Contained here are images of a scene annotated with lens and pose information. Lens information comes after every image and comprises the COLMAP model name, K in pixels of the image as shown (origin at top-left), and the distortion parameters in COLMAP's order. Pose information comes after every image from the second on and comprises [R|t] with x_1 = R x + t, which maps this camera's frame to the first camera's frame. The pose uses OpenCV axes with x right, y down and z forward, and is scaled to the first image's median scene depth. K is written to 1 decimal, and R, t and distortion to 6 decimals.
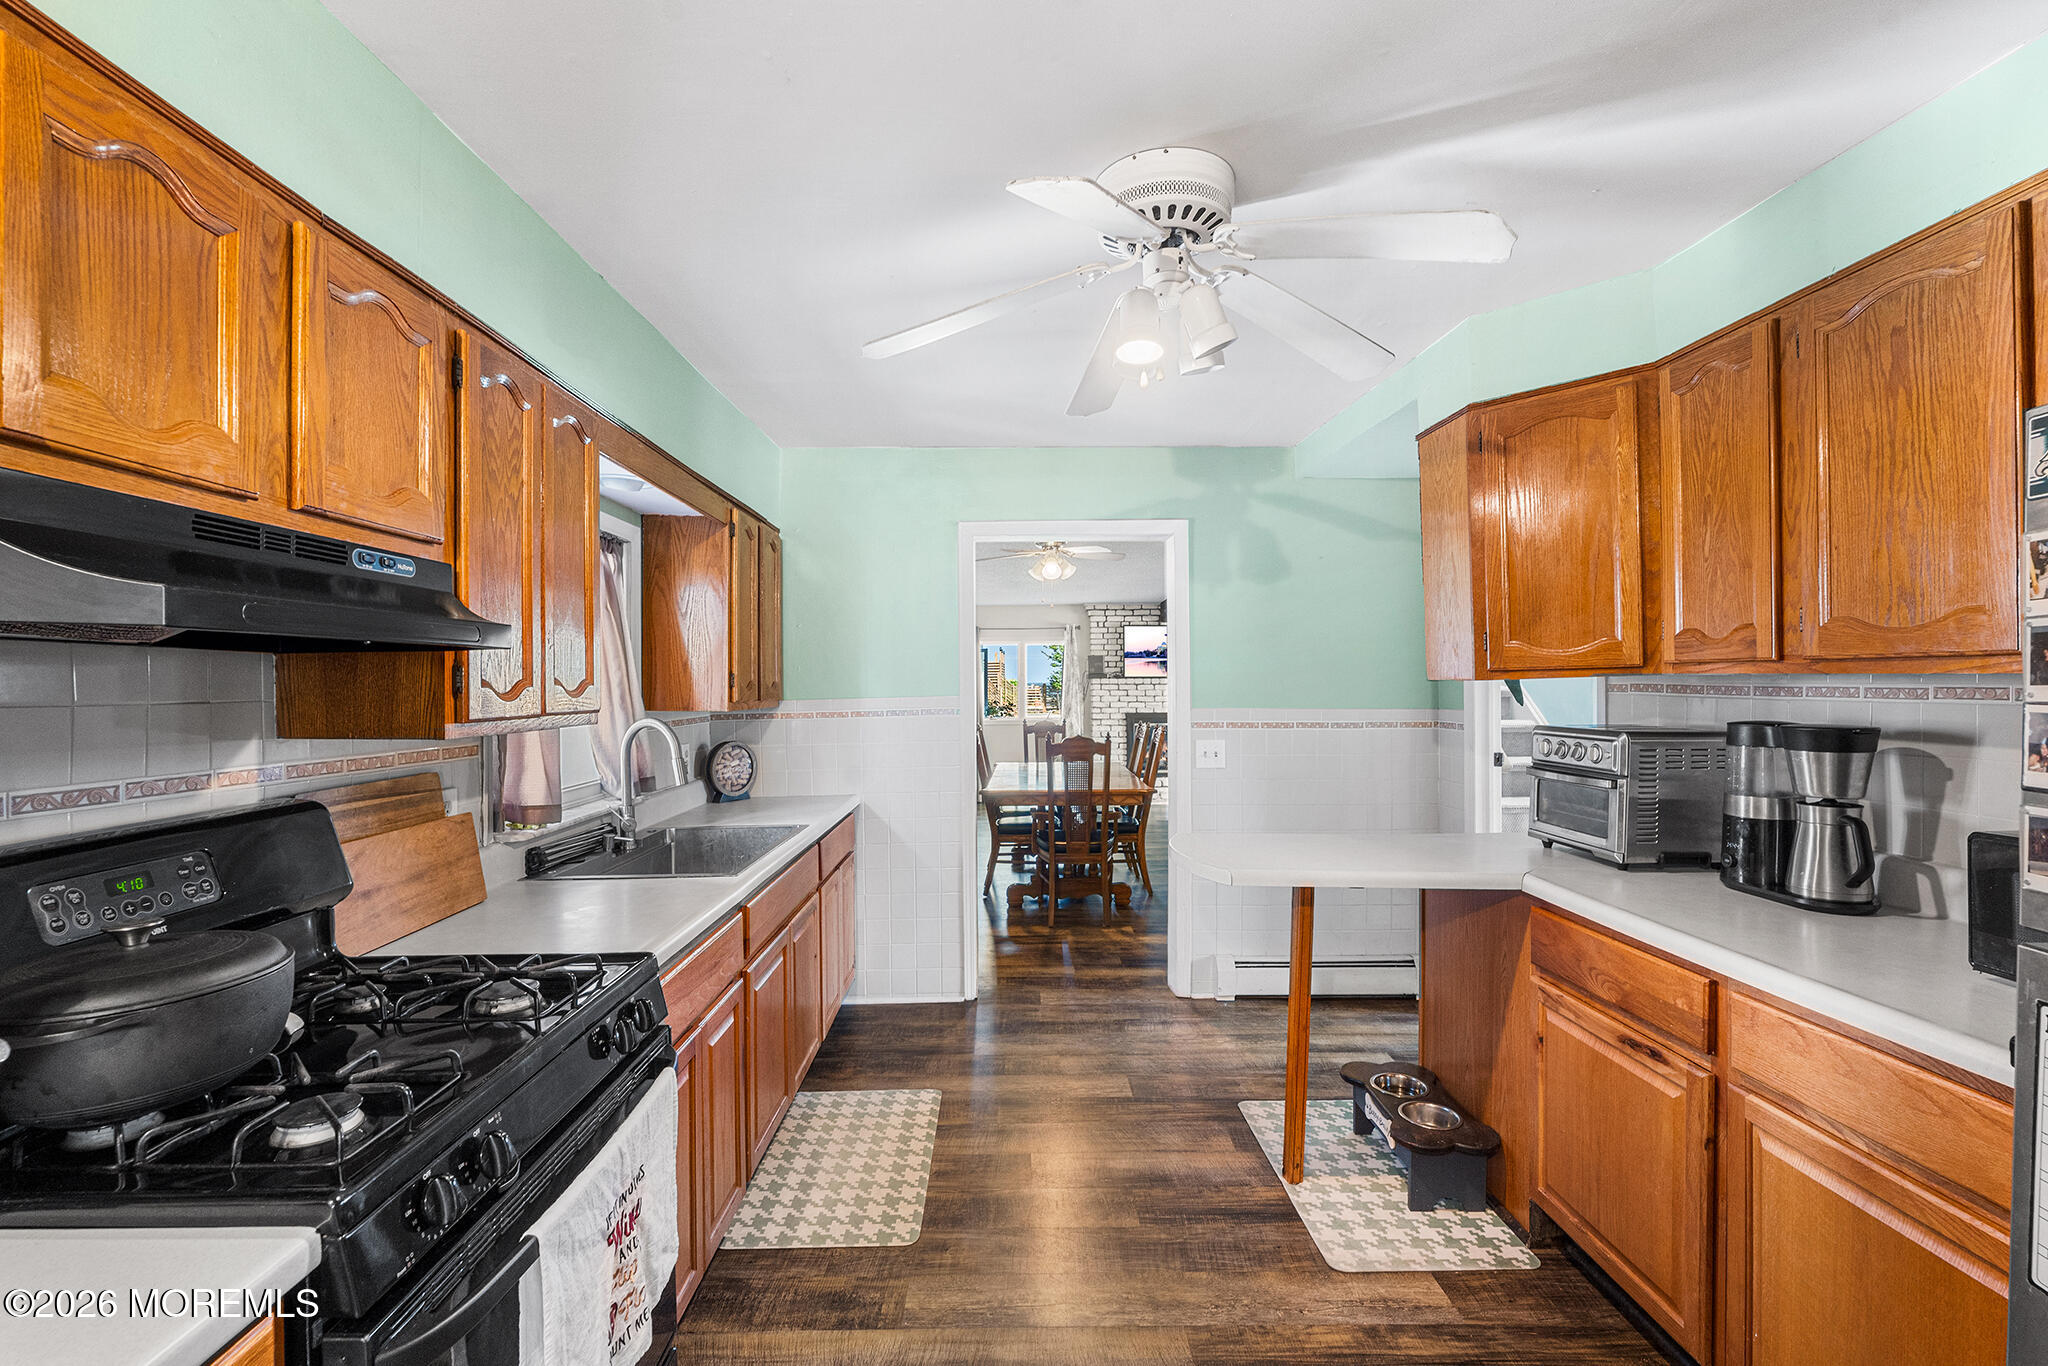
lens RADIAL K [[927.1, 0, 1023.1], [0, 927.1, 674.5], [0, 0, 1]] dist [-0.005146, 0.000959]
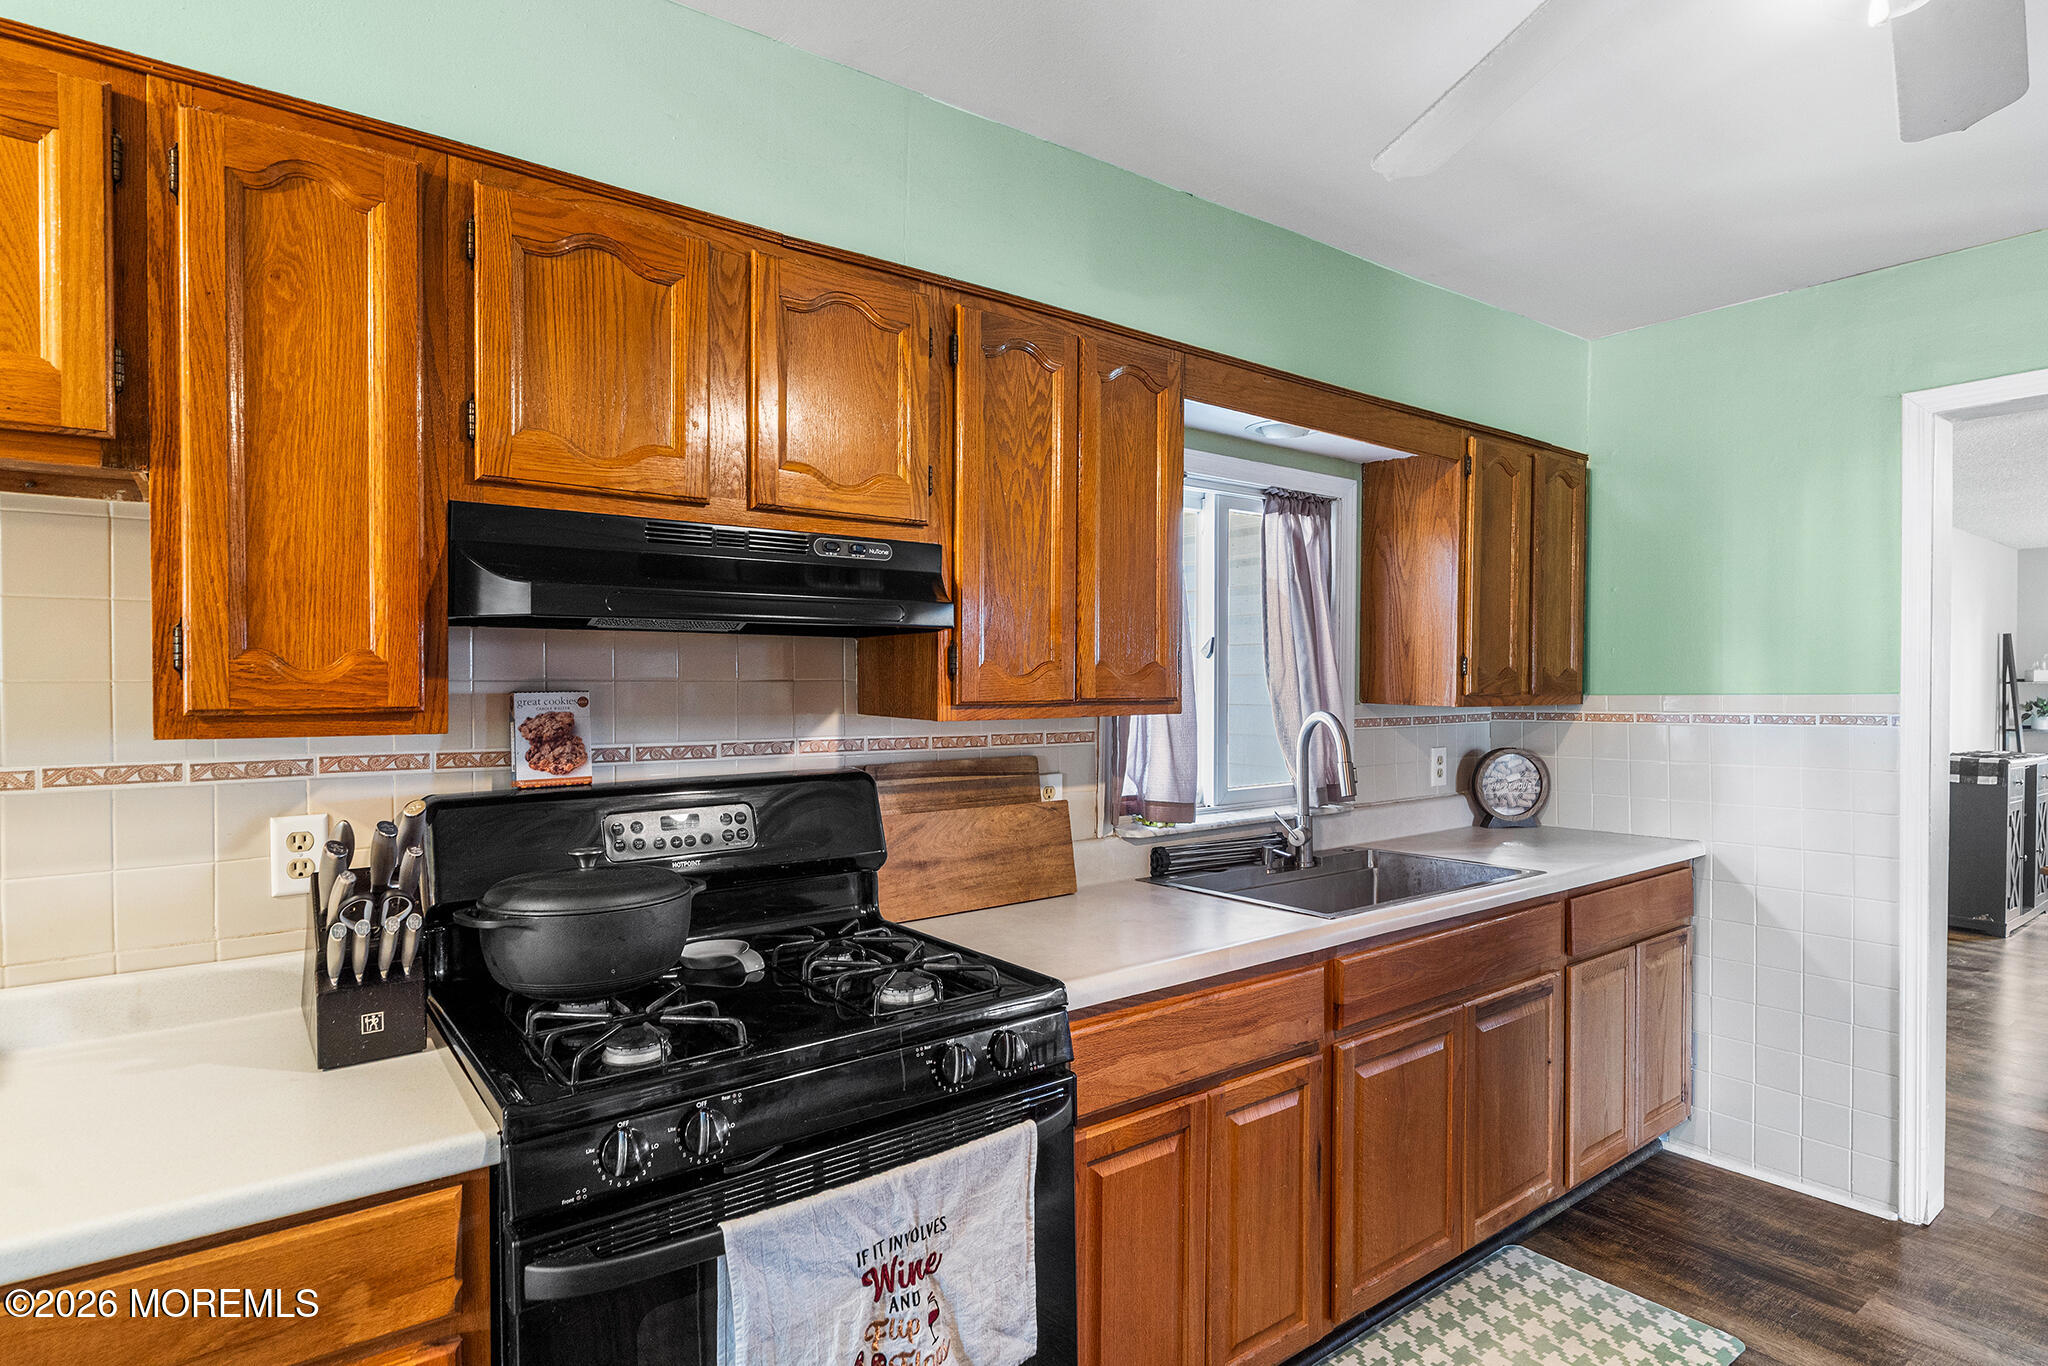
lens RADIAL K [[1075.1, 0, 1013.0], [0, 1075.1, 679.1], [0, 0, 1]] dist [-0.001605, 0.000208]
pose [[0.584683, 0.008475, -0.811218, 0.272346], [0.002357, 0.999923, 0.012145, 0.008311], [0.811258, -0.009013, 0.584618, 0.288966]]
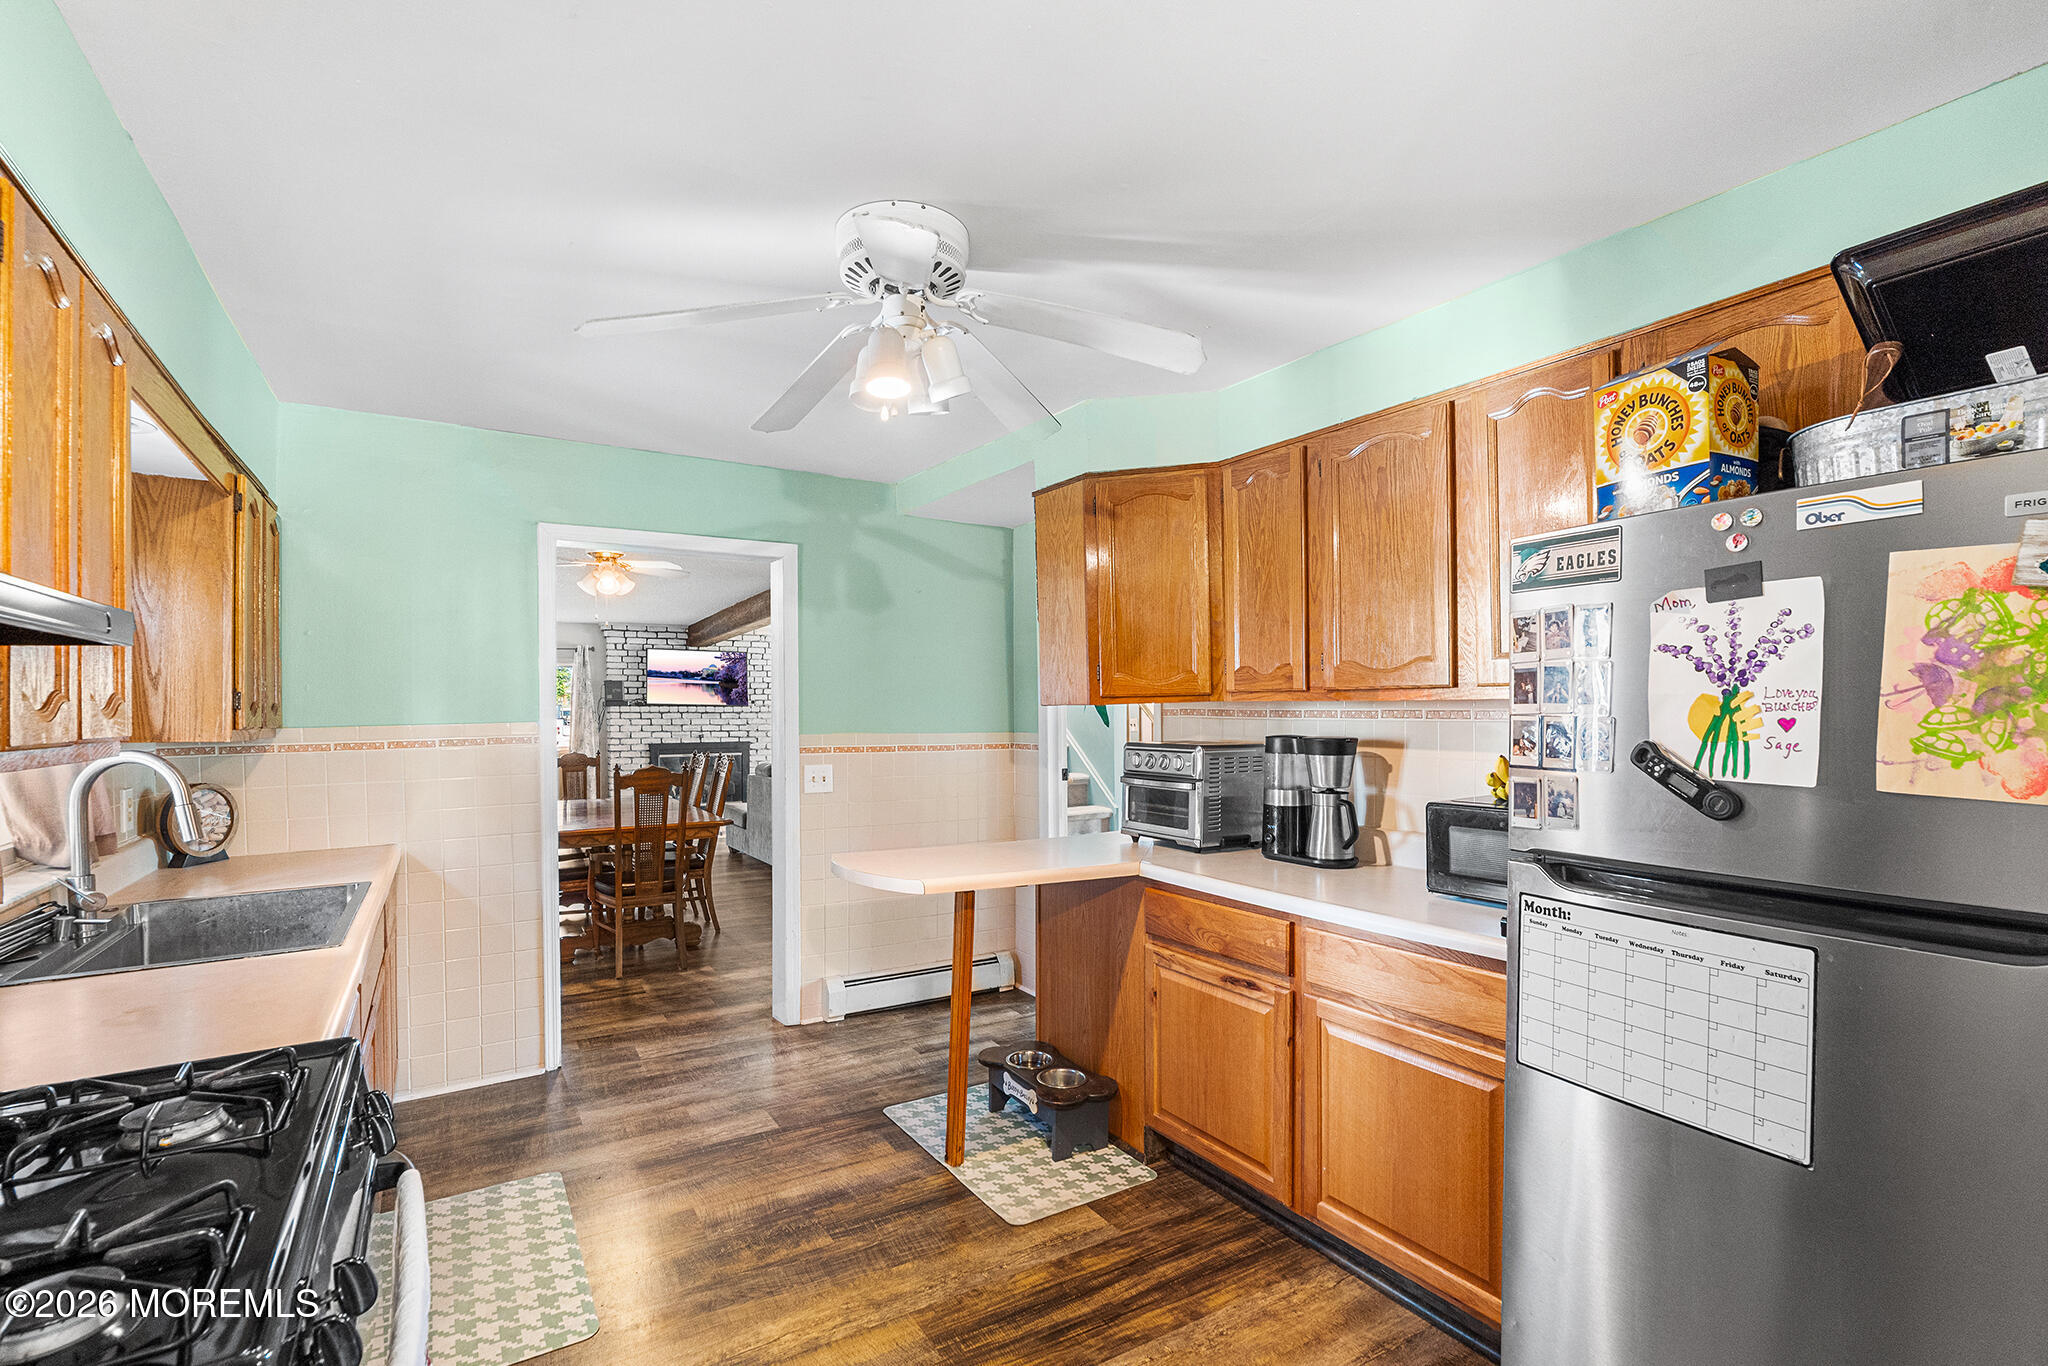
lens RADIAL K [[936.6, 0, 1051.2], [0, 936.6, 695.5], [0, 0, 1]] dist [-0.004299, 0.000406]
pose [[0.848702, 0.011493, 0.528746, -0.231037], [-0.006411, 0.999914, -0.011444, 0.009735], [-0.528832, 0.006323, 0.848703, 0.004305]]
